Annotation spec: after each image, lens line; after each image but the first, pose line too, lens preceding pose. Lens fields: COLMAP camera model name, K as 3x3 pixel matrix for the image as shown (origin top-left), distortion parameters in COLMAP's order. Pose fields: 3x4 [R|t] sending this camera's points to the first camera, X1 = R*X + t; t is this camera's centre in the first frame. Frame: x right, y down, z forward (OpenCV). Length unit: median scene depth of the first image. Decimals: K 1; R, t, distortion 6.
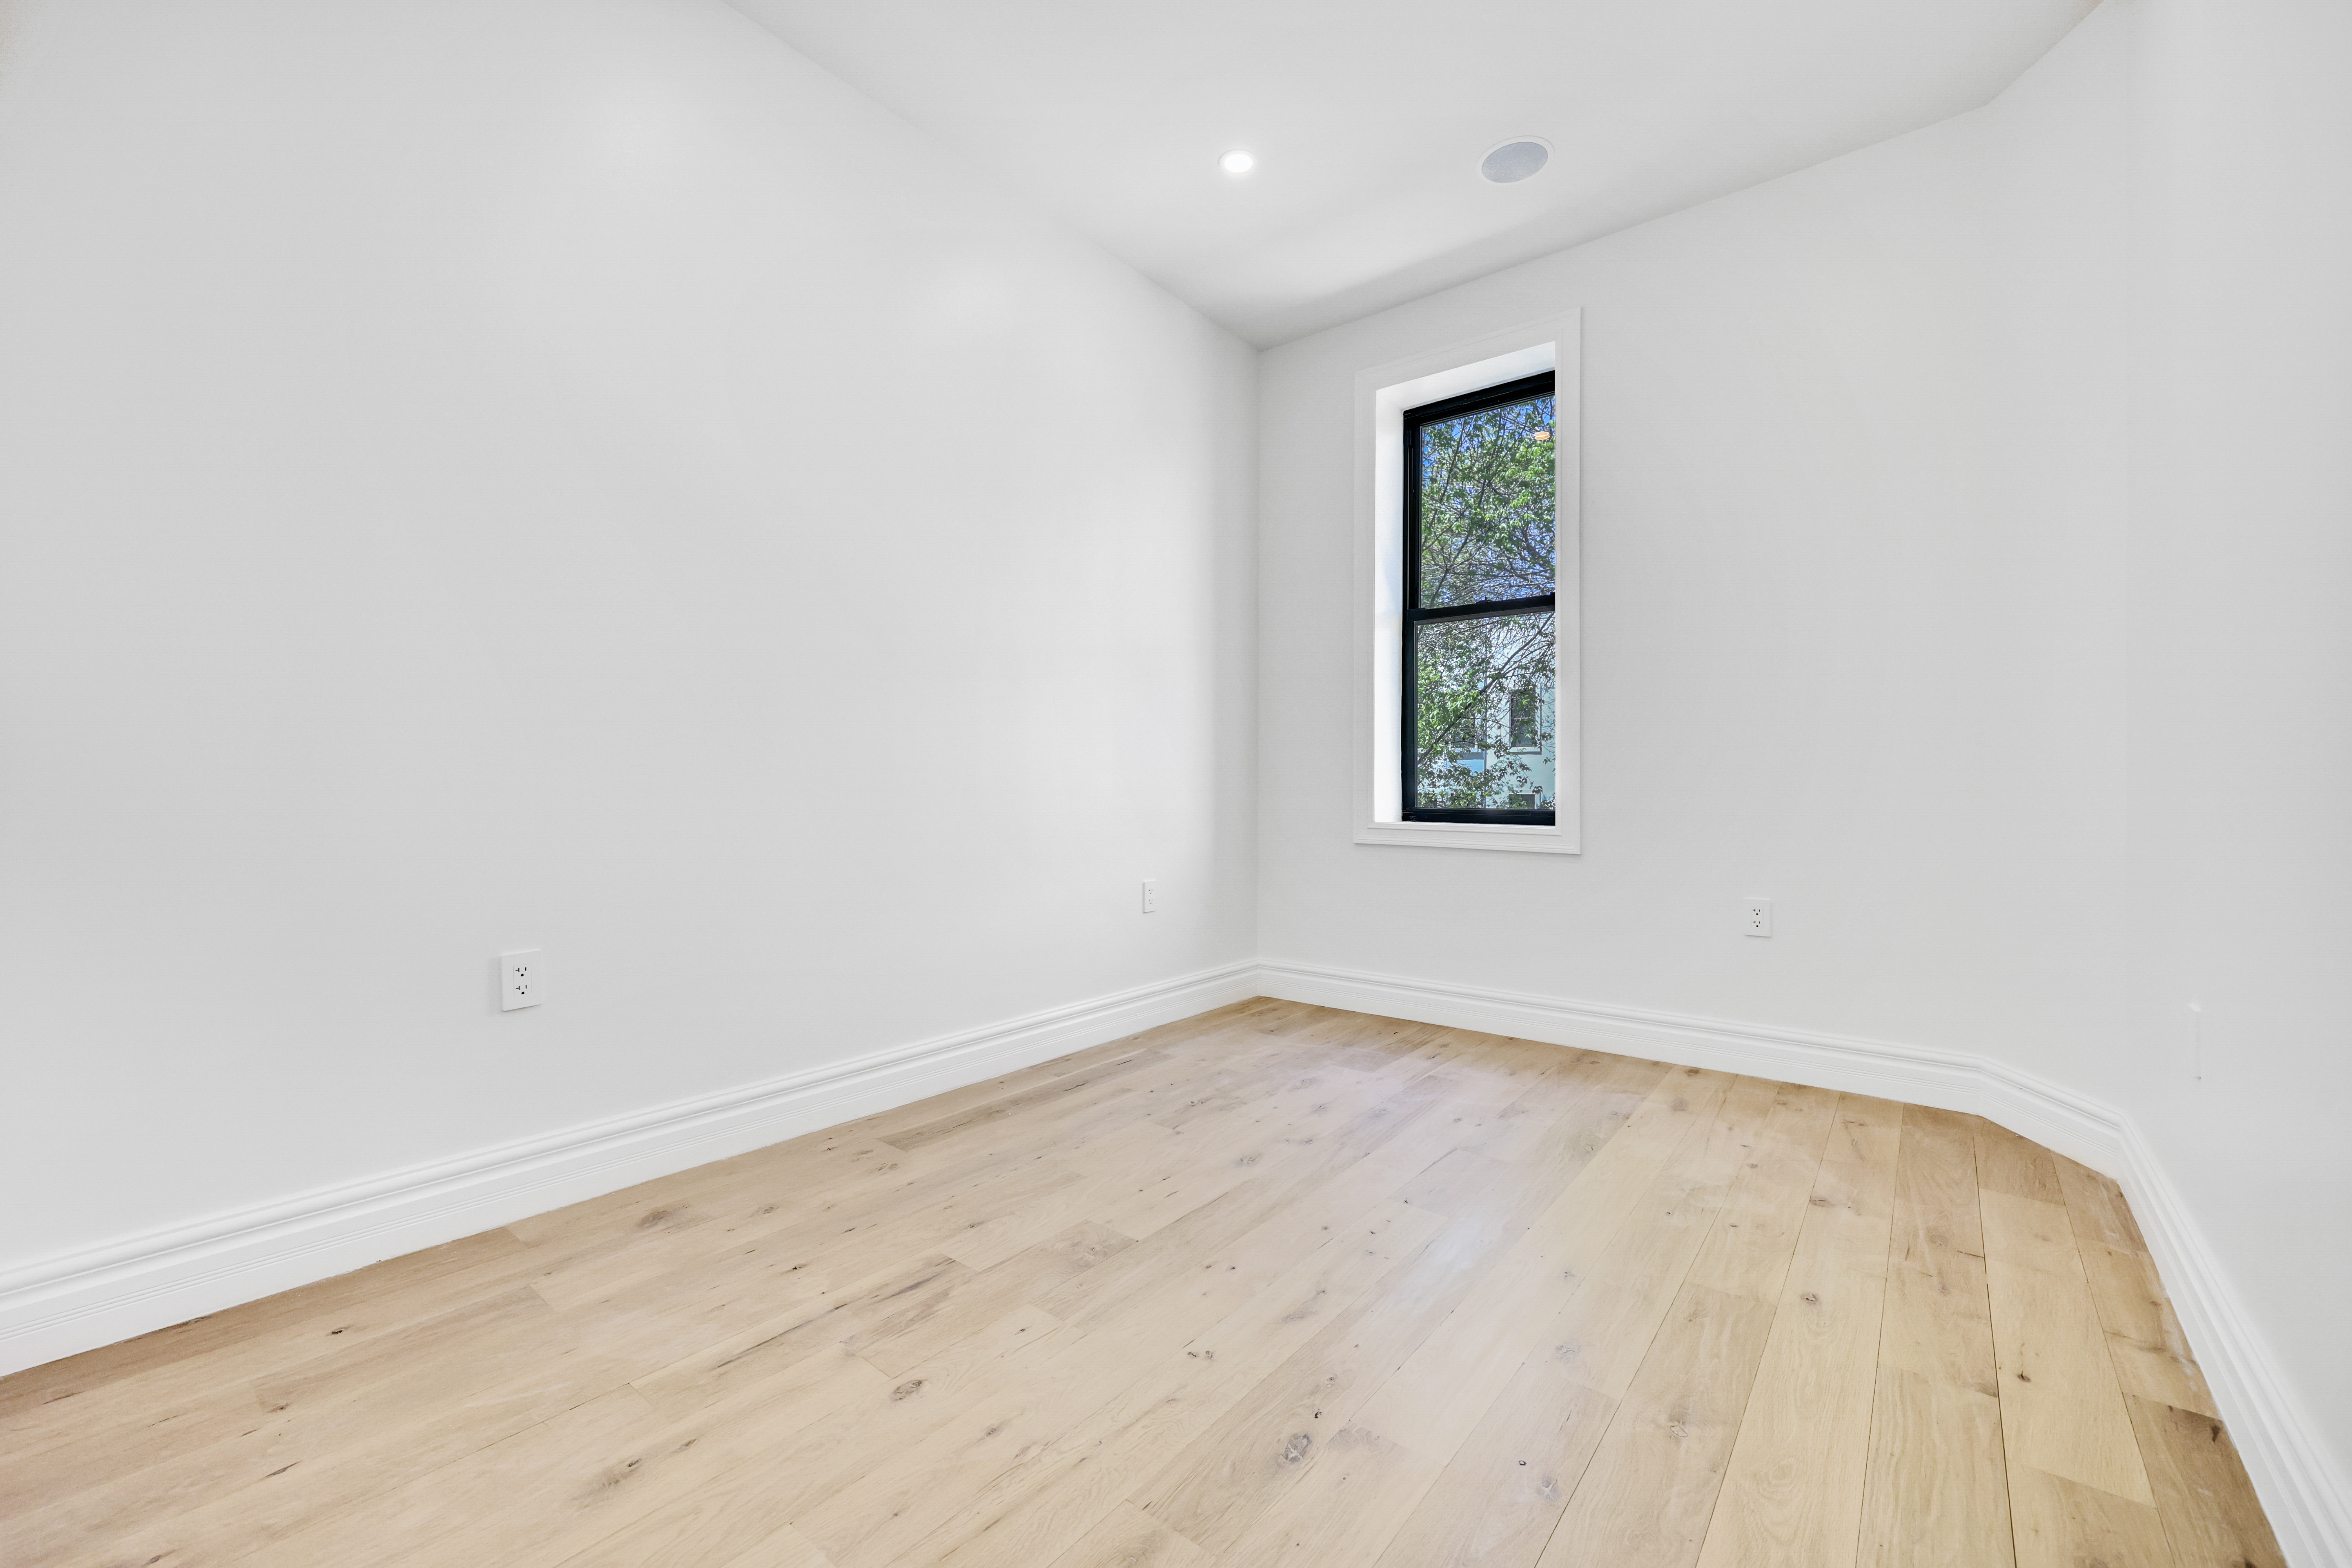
lens RADIAL K [[1028.5, 0, 1179.9], [0, 1028.5, 778.8], [0, 0, 1]] dist [-0.002561, -0.000389]
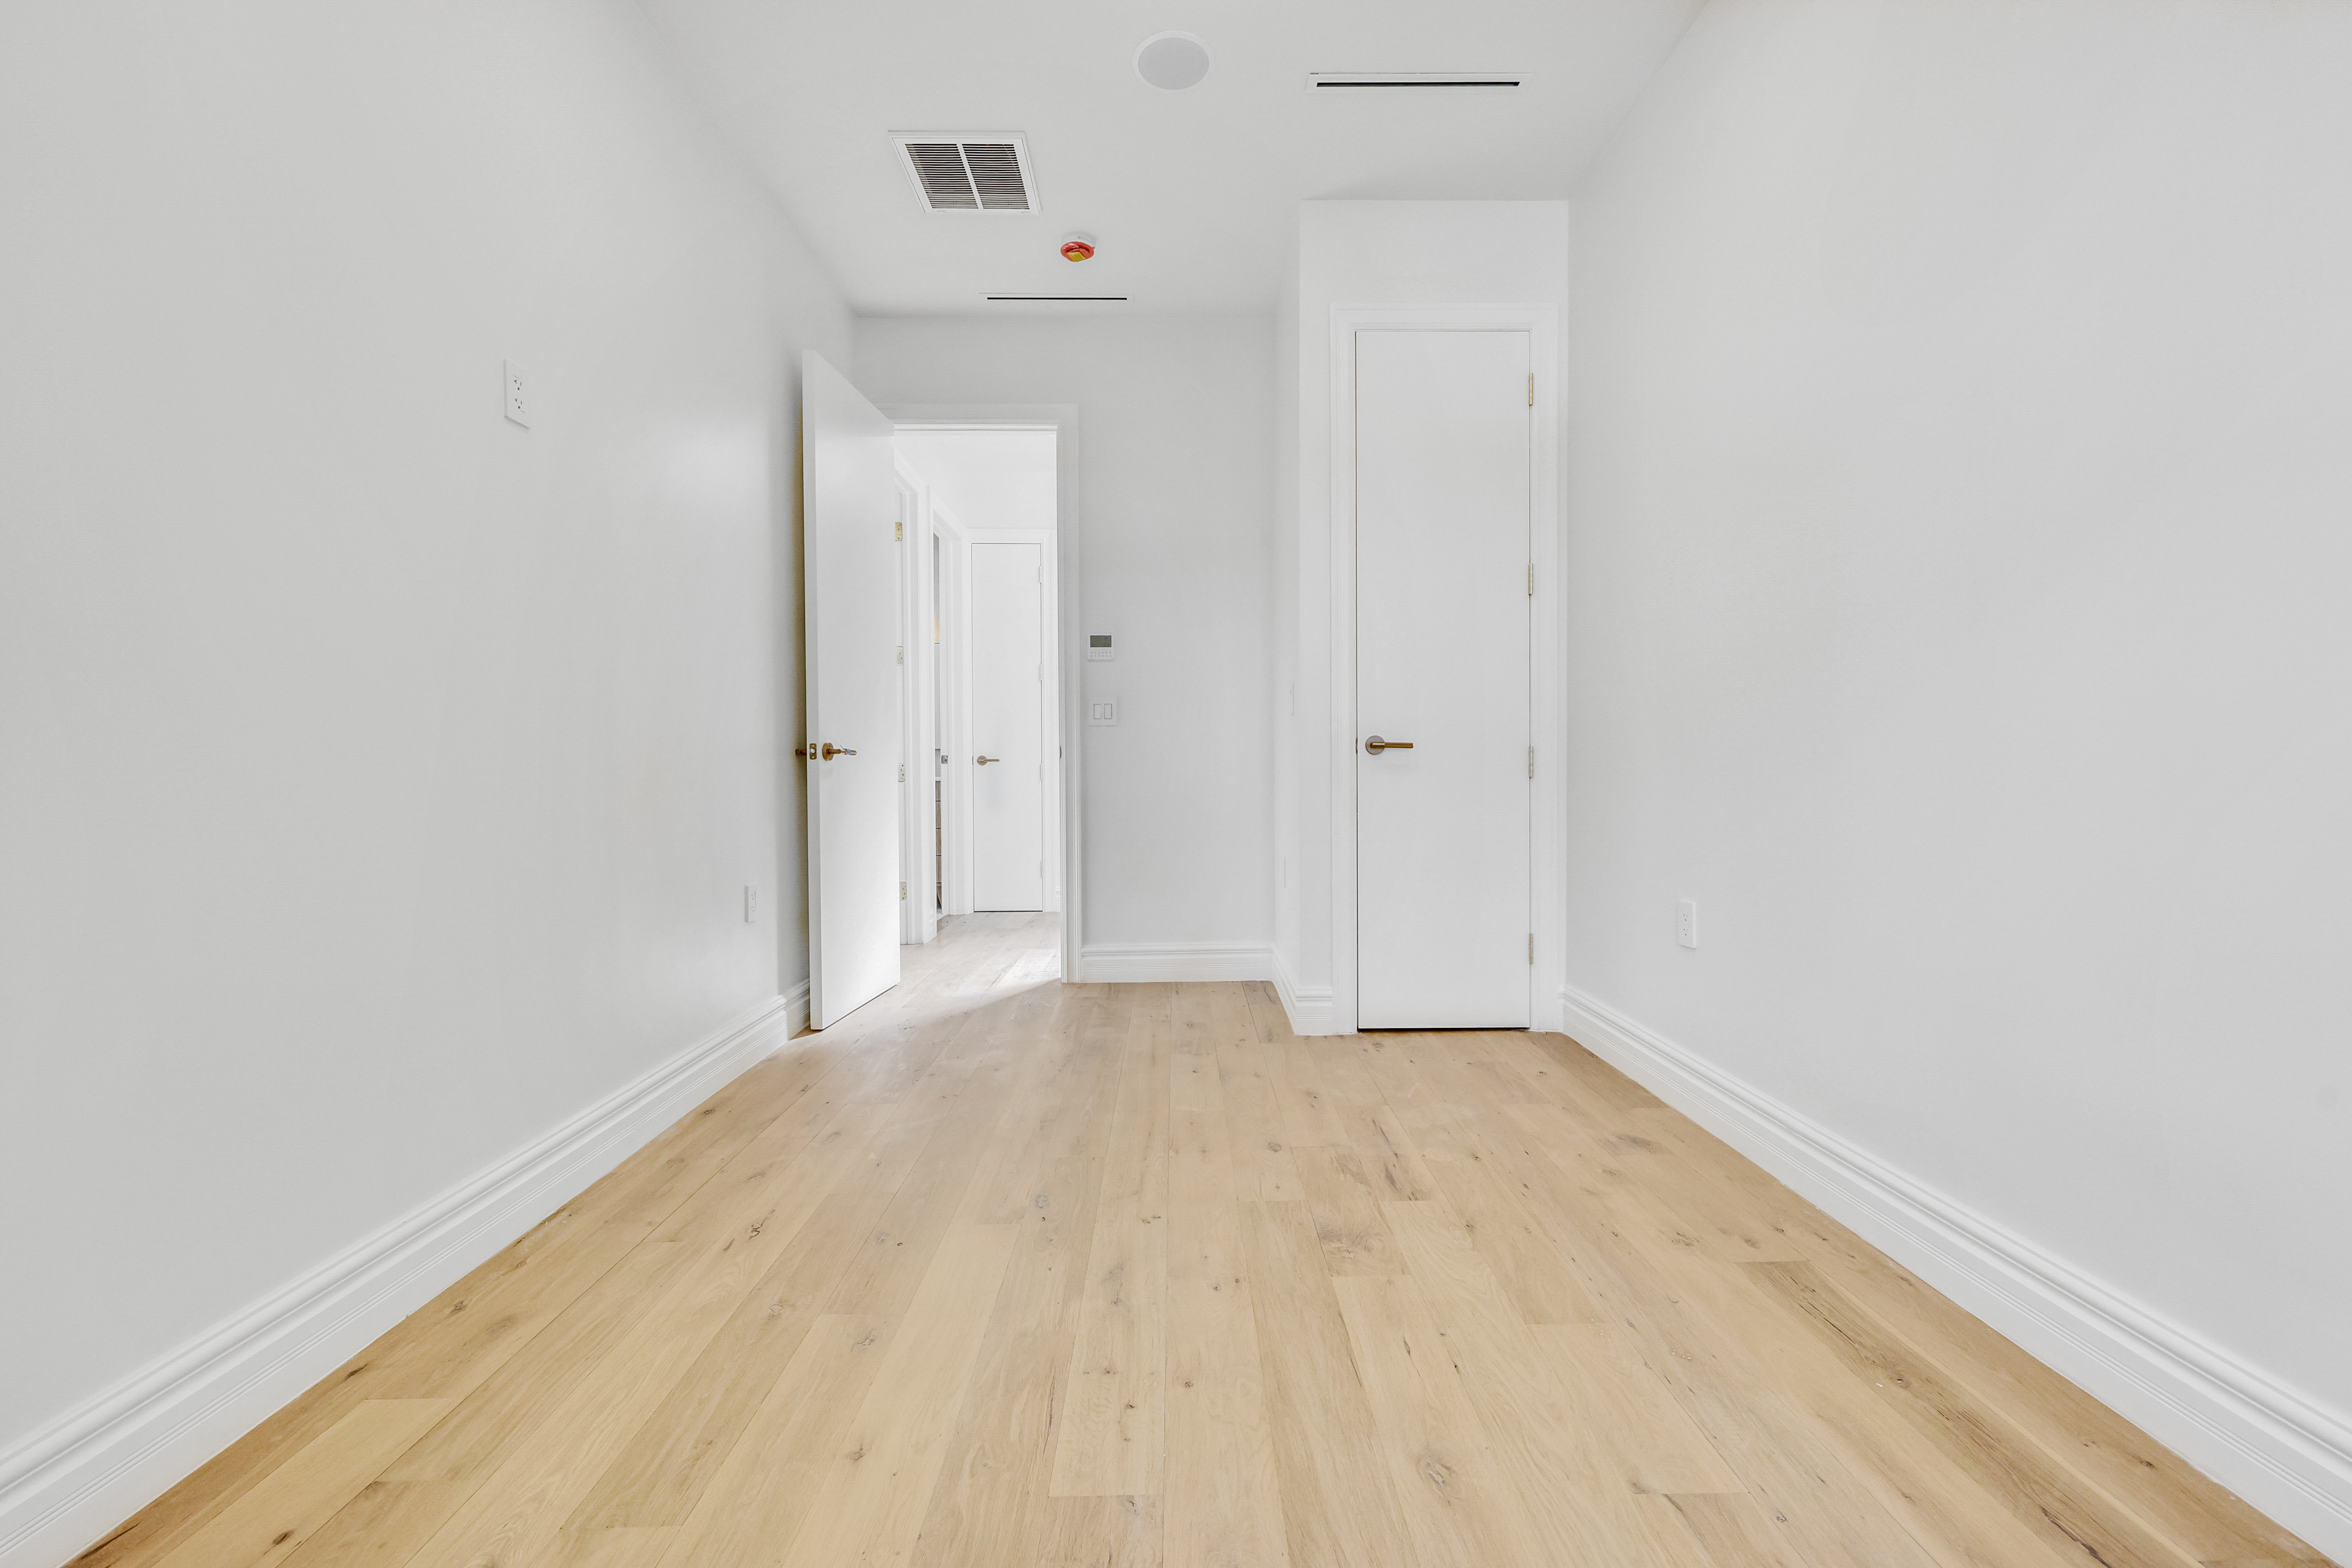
lens RADIAL K [[1028.5, 0, 1179.9], [0, 1028.5, 778.8], [0, 0, 1]] dist [-0.002561, -0.000389]
pose [[-0.808298, 0.007235, -0.588730, 0.670300], [0.008177, 0.999966, 0.001062, 0.015071], [0.588717, -0.003955, -0.808329, 1.869943]]
